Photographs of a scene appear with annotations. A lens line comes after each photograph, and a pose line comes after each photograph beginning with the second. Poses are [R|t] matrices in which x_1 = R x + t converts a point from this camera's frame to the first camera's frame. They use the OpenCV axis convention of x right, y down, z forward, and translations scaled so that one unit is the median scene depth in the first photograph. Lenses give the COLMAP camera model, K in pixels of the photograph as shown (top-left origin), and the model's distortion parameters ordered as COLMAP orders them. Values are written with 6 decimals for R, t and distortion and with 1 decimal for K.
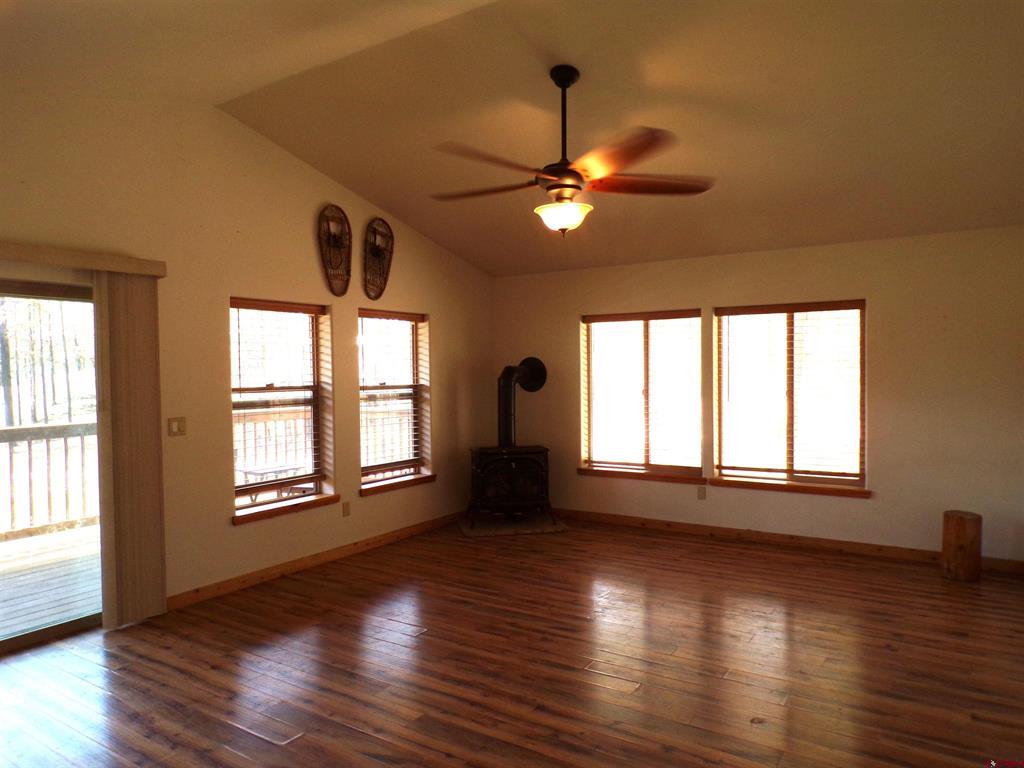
lens RADIAL K [[692.8, 0, 516.2], [0, 692.8, 383.0], [0, 0, 1]] dist [-0.004400, -0.003518]
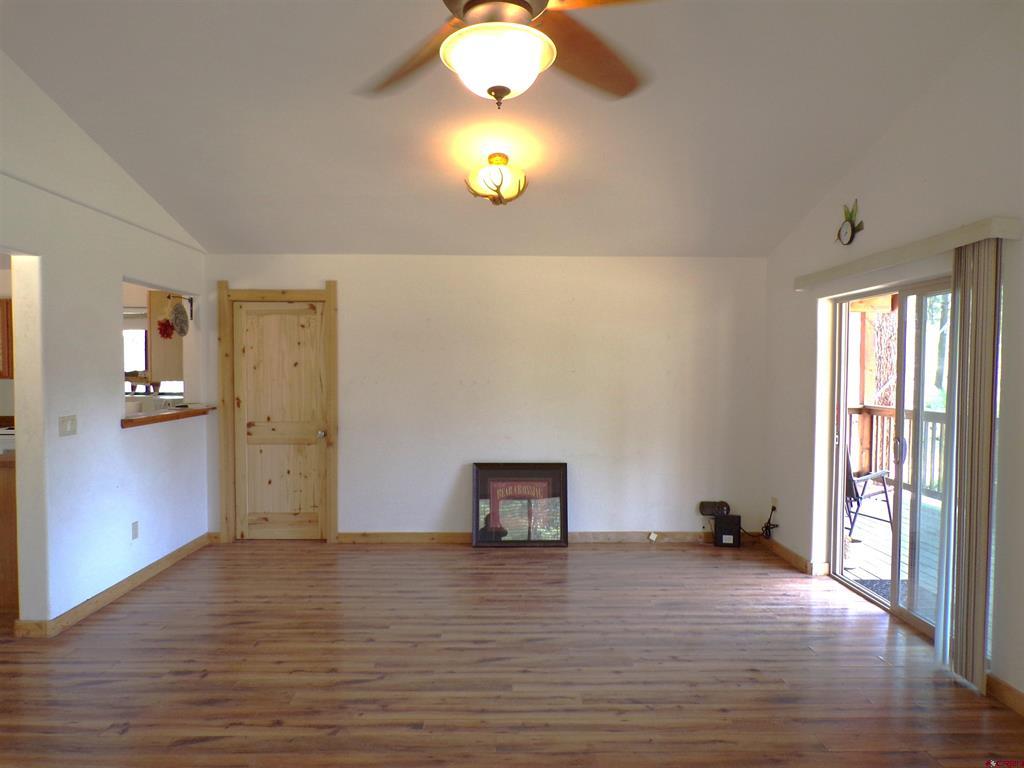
lens RADIAL K [[692.8, 0, 511.7], [0, 692.8, 386.2], [0, 0, 1]] dist [-0.004400, -0.003518]
pose [[-0.825432, 0.029620, -0.563724, 0.449176], [-0.003404, 0.998343, 0.057440, -0.056632], [0.564491, 0.049332, -0.823964, 1.814869]]
